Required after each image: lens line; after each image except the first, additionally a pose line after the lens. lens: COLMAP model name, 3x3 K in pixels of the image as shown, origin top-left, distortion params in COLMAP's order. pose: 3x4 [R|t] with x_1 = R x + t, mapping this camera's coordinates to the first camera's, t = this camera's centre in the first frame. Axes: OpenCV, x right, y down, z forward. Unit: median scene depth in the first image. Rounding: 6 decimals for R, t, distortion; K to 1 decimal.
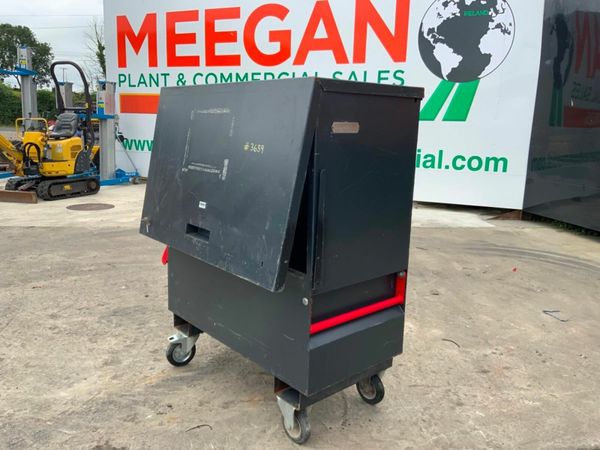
lens RADIAL K [[498.9, 0, 298.3], [0, 498.9, 223.6], [0, 0, 1]] dist [0.075459, -0.132991]
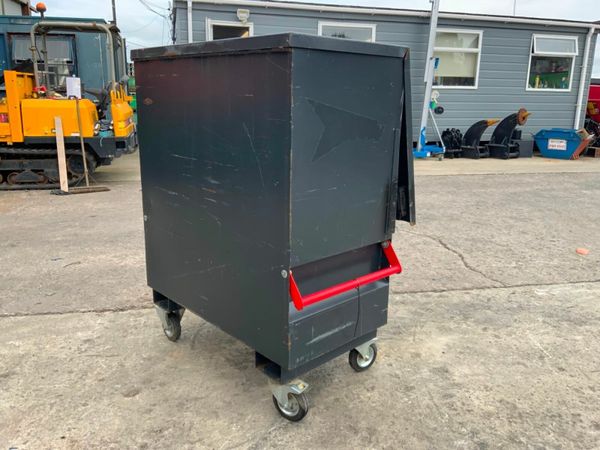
lens RADIAL K [[498.9, 0, 298.3], [0, 498.9, 223.6], [0, 0, 1]] dist [0.075459, -0.132991]
pose [[-0.998625, -0.039279, -0.034730, -0.029496], [-0.050433, 0.900725, 0.431451, -0.121916], [0.014335, 0.432609, -0.901467, 0.626491]]
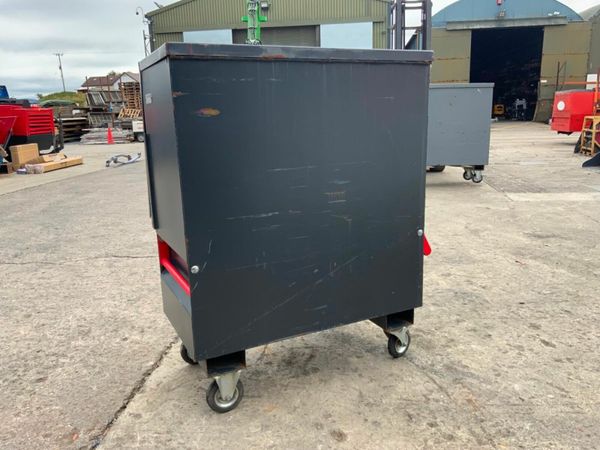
lens RADIAL K [[498.9, 0, 298.3], [0, 498.9, 223.6], [0, 0, 1]] dist [0.075459, -0.132991]
pose [[-0.261903, 0.190674, -0.946071, 0.291890], [-0.165511, 0.956891, 0.238674, -0.062927], [0.950796, 0.219095, -0.219054, 0.410641]]
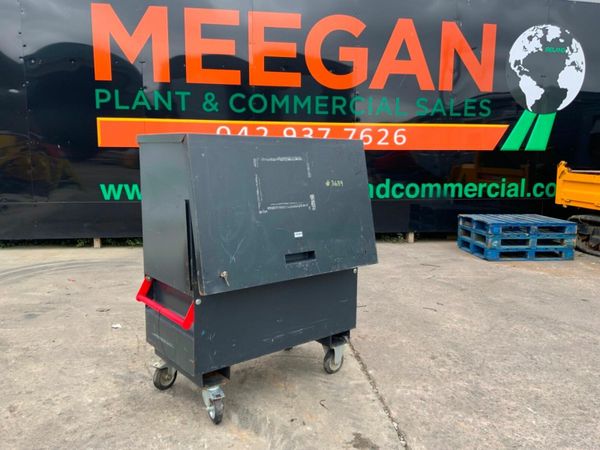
lens RADIAL K [[498.9, 0, 298.3], [0, 498.9, 223.6], [0, 0, 1]] dist [0.075459, -0.132991]
pose [[0.045776, -0.173155, 0.983830, -0.408009], [0.184765, 0.969338, 0.162007, -0.076723], [-0.981716, 0.174361, 0.076366, 0.262963]]
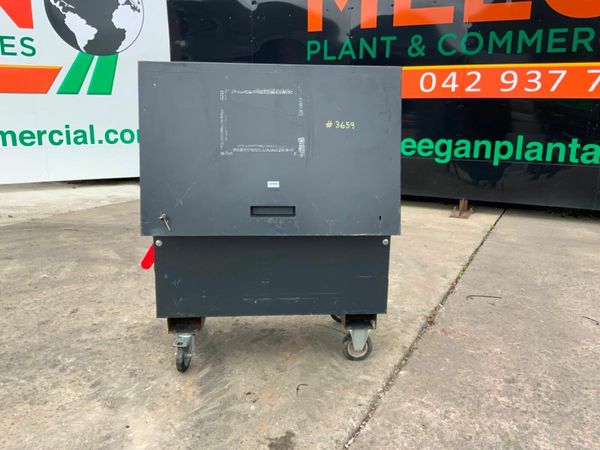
lens RADIAL K [[498.9, 0, 298.3], [0, 498.9, 223.6], [0, 0, 1]] dist [0.075459, -0.132991]
pose [[0.602324, -0.202795, 0.772062, -0.283745], [0.160581, 0.978202, 0.131663, -0.024901], [-0.781933, 0.044675, 0.621759, 0.094129]]
